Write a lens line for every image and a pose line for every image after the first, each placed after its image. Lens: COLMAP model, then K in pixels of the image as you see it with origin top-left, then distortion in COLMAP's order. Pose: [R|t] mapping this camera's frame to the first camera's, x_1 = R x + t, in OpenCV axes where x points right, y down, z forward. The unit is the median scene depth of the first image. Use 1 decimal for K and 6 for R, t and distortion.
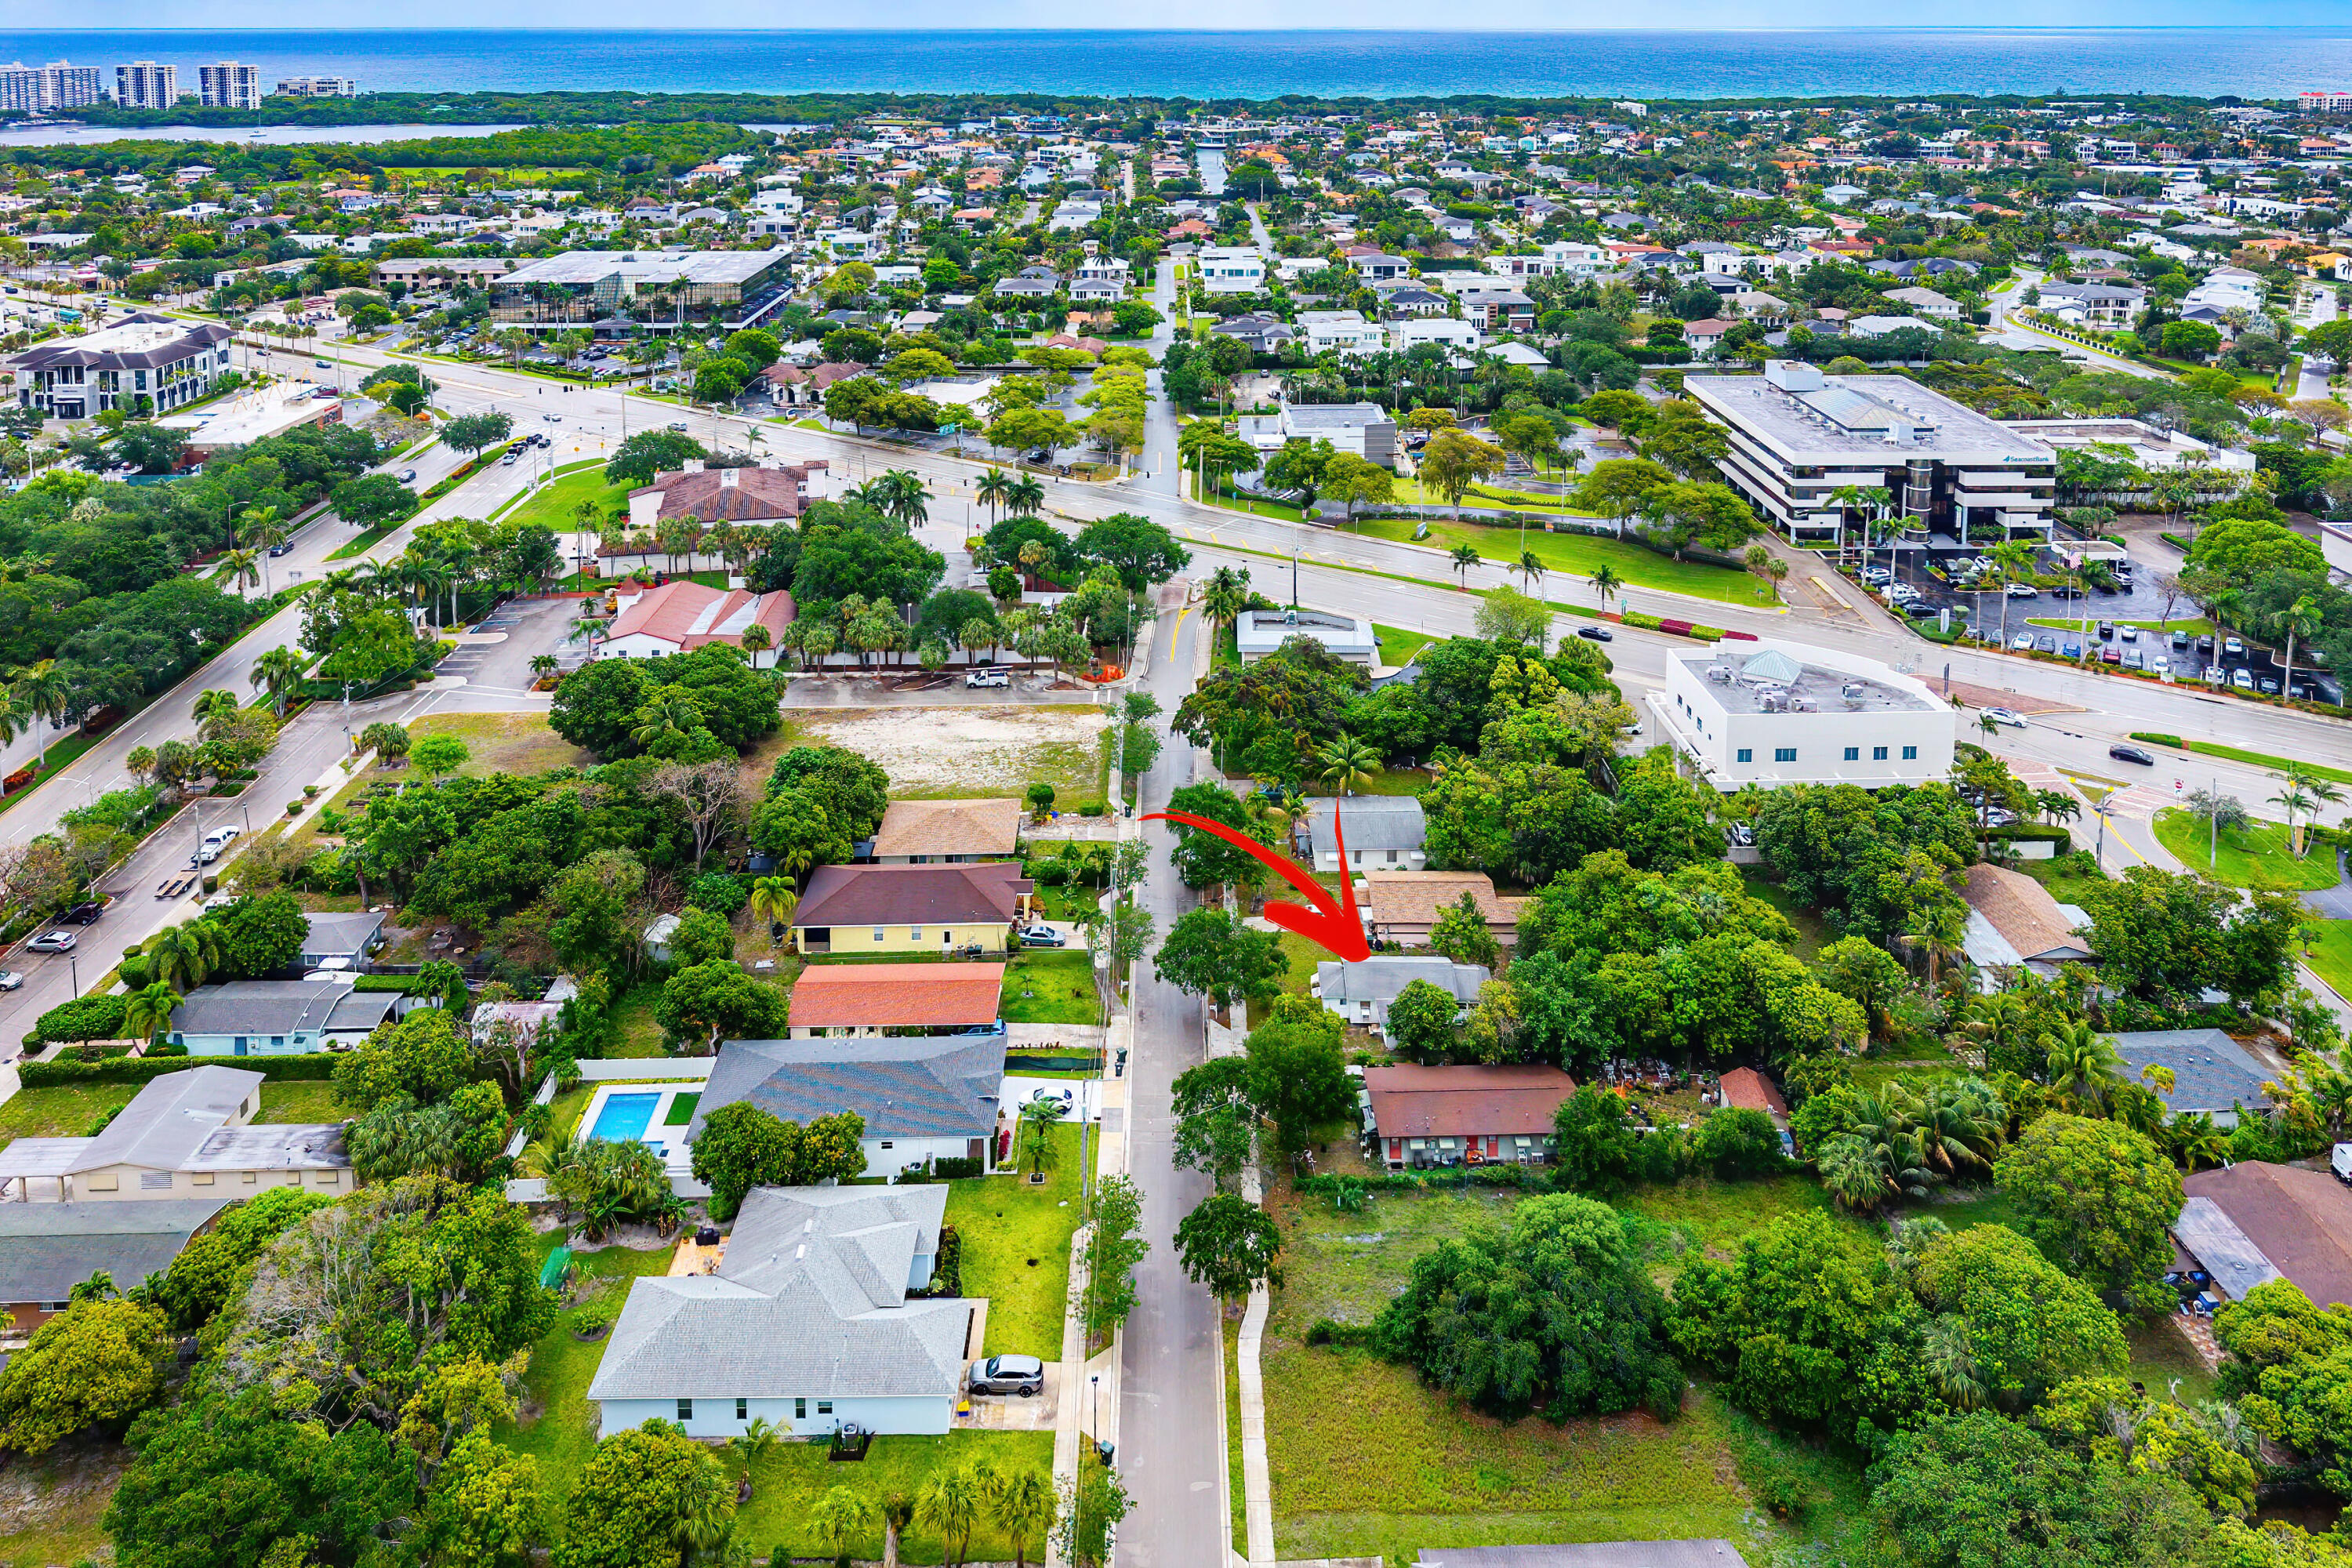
lens RADIAL K [[1496.8, 0, 1212.7], [0, 1496.8, 784.3], [0, 0, 1]] dist [-0.002072, -0.002239]
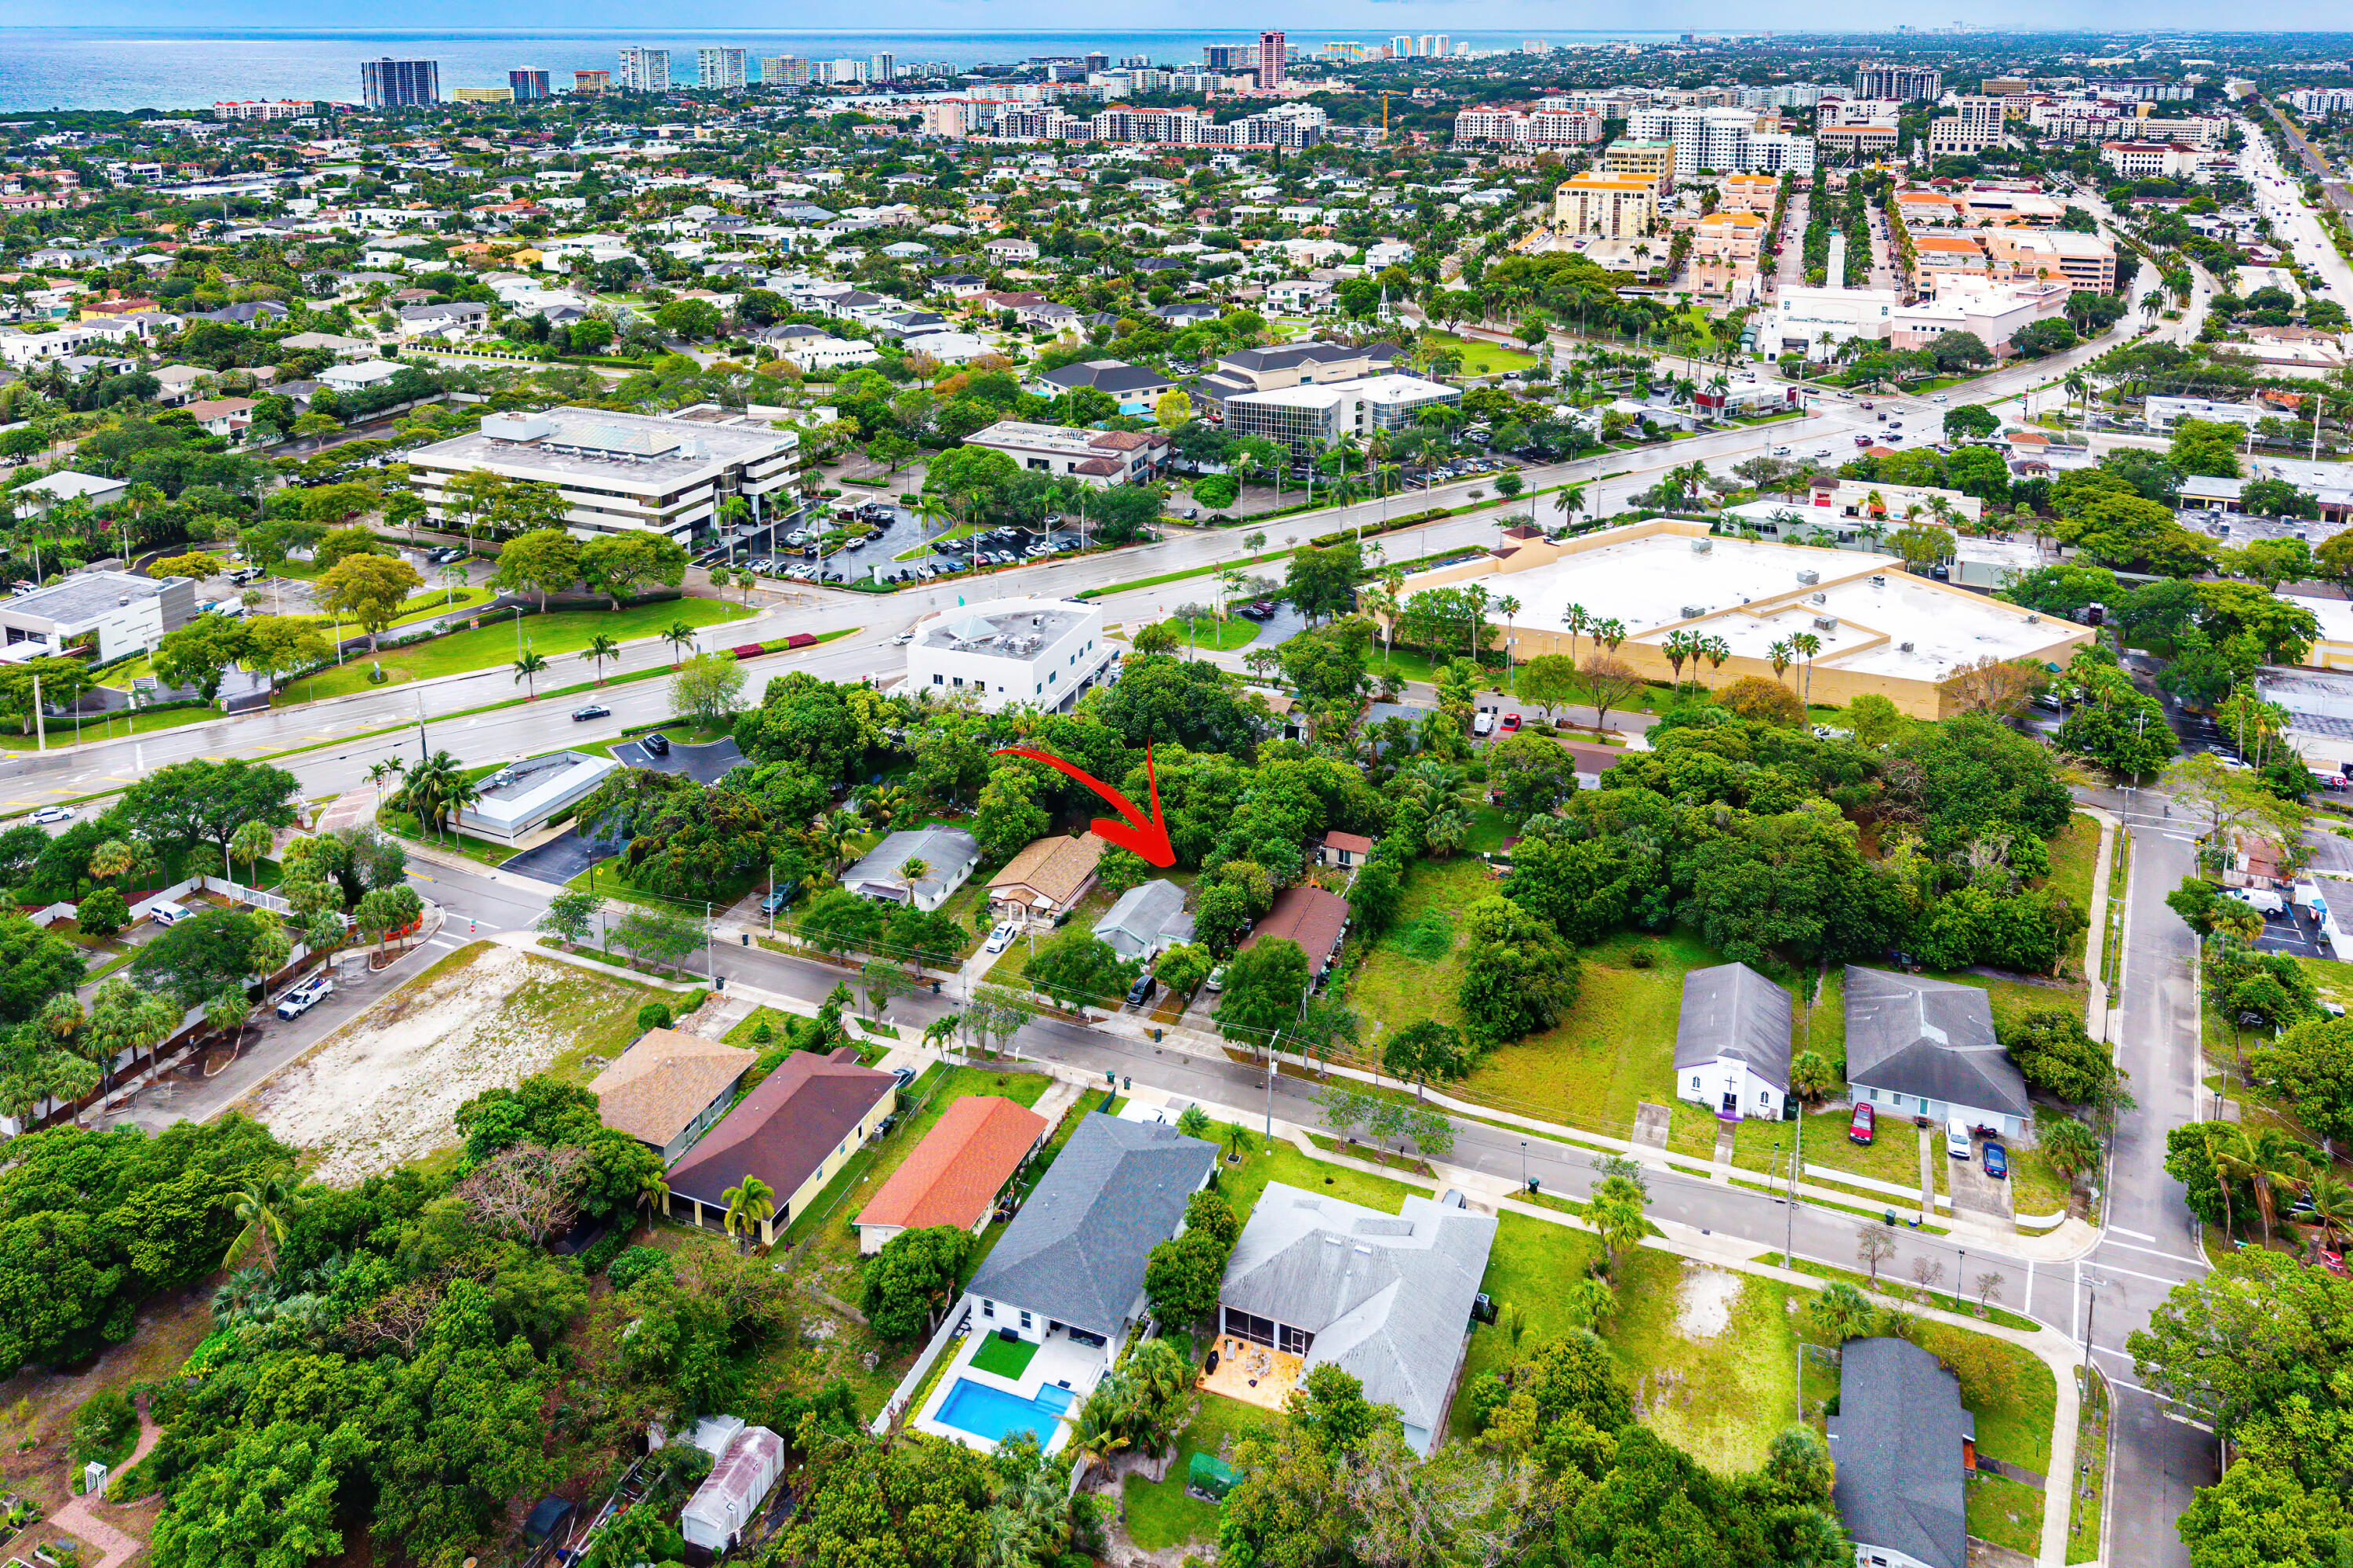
lens RADIAL K [[1497.5, 0, 1213.3], [0, 1497.5, 784.3], [0, 0, 1]] dist [-0.002072, -0.002239]
pose [[0.391287, -0.407545, 0.825107, -0.462905], [0.410401, 0.879776, 0.239925, -0.132824], [-0.823690, 0.244745, 0.511502, 0.173703]]
